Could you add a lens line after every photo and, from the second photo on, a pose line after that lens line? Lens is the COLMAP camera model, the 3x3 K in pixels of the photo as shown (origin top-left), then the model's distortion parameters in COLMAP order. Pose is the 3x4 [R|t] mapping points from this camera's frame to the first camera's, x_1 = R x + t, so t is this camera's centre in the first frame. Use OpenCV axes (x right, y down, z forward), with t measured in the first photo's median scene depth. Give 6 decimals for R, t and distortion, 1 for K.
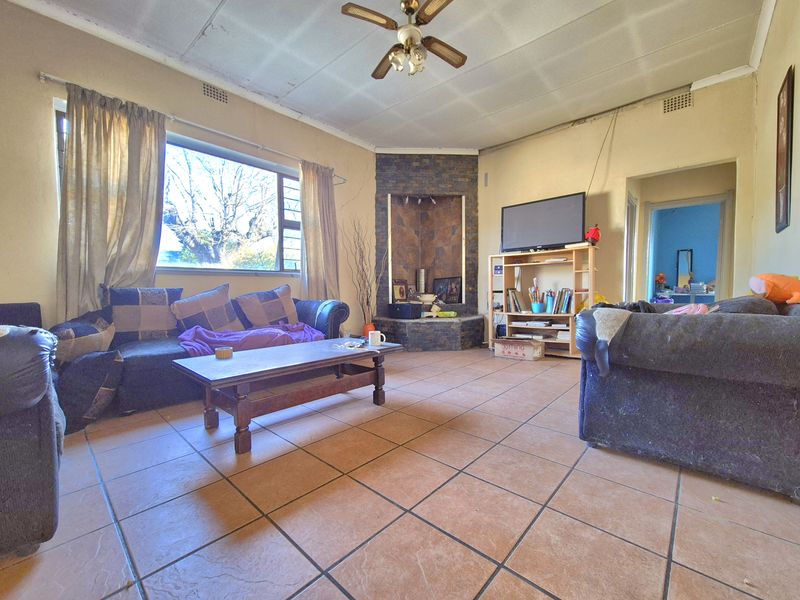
lens RADIAL K [[332.2, 0, 394.7], [0, 332.2, 309.3], [0, 0, 1]] dist [0.001462, 0.000082]
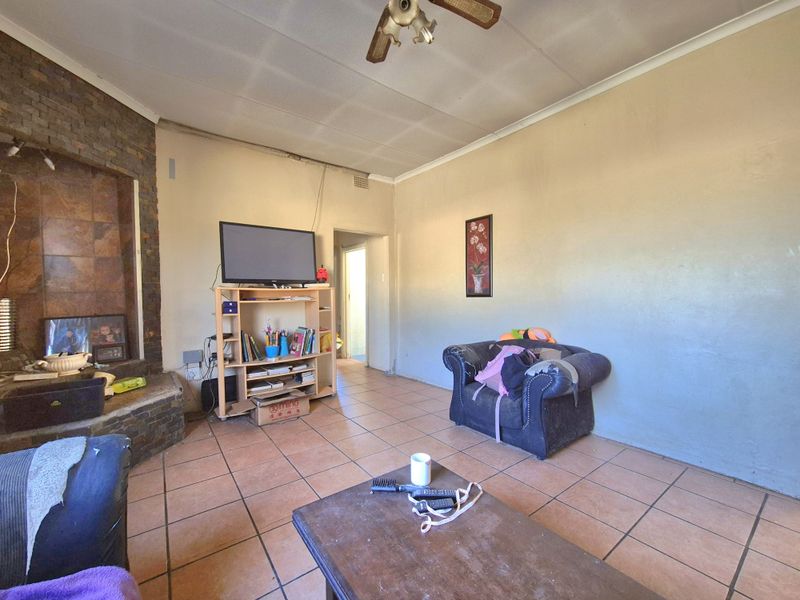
lens RADIAL K [[332.2, 0, 394.7], [0, 332.2, 309.3], [0, 0, 1]] dist [0.001462, 0.000082]
pose [[0.192143, -0.030517, 0.980892, -0.337787], [0.056949, 0.998179, 0.019900, -0.109233], [-0.979713, 0.052037, 0.193531, 0.506458]]
